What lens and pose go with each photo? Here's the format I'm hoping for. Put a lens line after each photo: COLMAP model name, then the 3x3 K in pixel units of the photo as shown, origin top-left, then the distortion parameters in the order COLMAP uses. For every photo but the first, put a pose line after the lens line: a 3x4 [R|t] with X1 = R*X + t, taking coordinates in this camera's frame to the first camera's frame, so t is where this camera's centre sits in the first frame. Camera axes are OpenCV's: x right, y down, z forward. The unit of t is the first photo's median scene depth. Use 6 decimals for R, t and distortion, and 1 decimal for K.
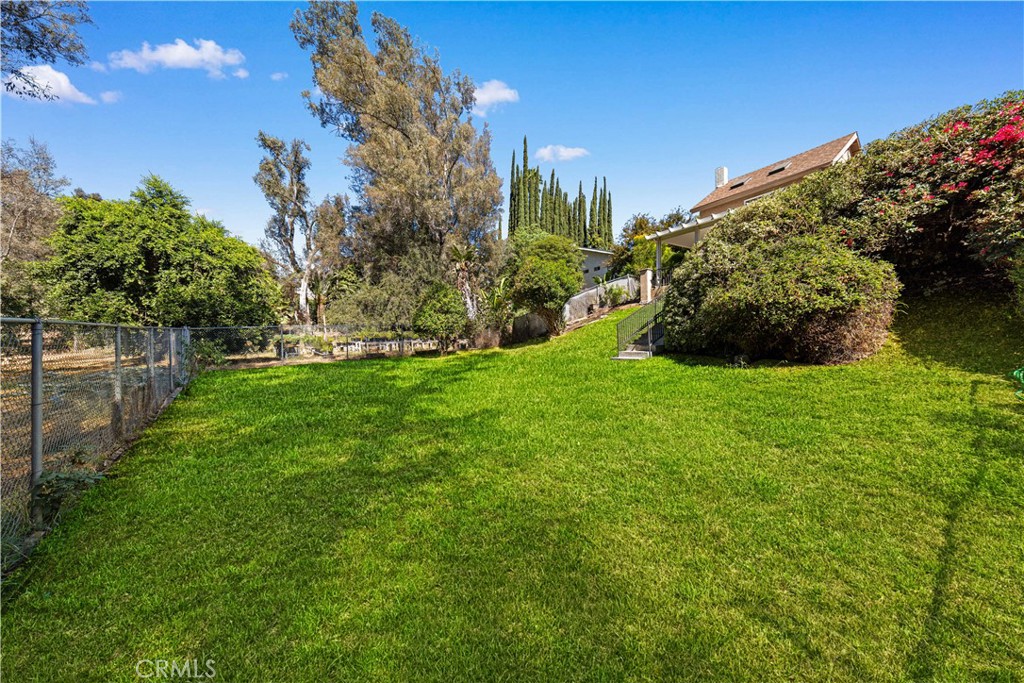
lens RADIAL K [[314.7, 0, 508.5], [0, 314.7, 342.7], [0, 0, 1]] dist [0.000572, 0.000005]
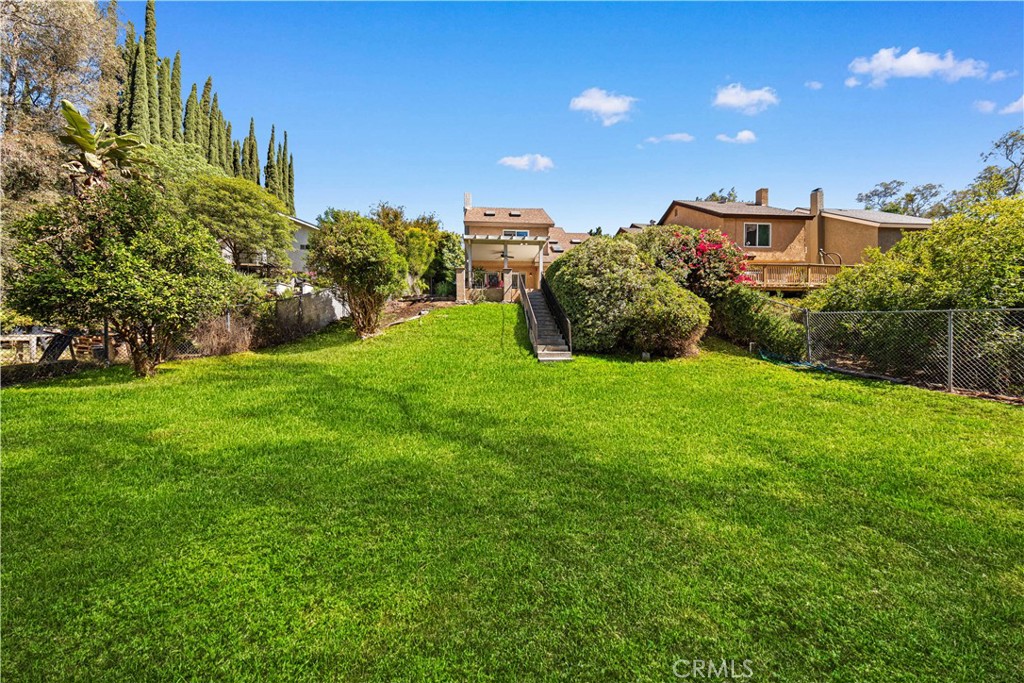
lens RADIAL K [[314.7, 0, 510.5], [0, 314.7, 342.8], [0, 0, 1]] dist [0.000572, 0.000005]
pose [[0.472201, 0.003460, 0.881484, -0.304533], [-0.000628, 0.999993, -0.003589, 0.001002], [-0.881490, 0.001141, 0.472200, 0.353611]]
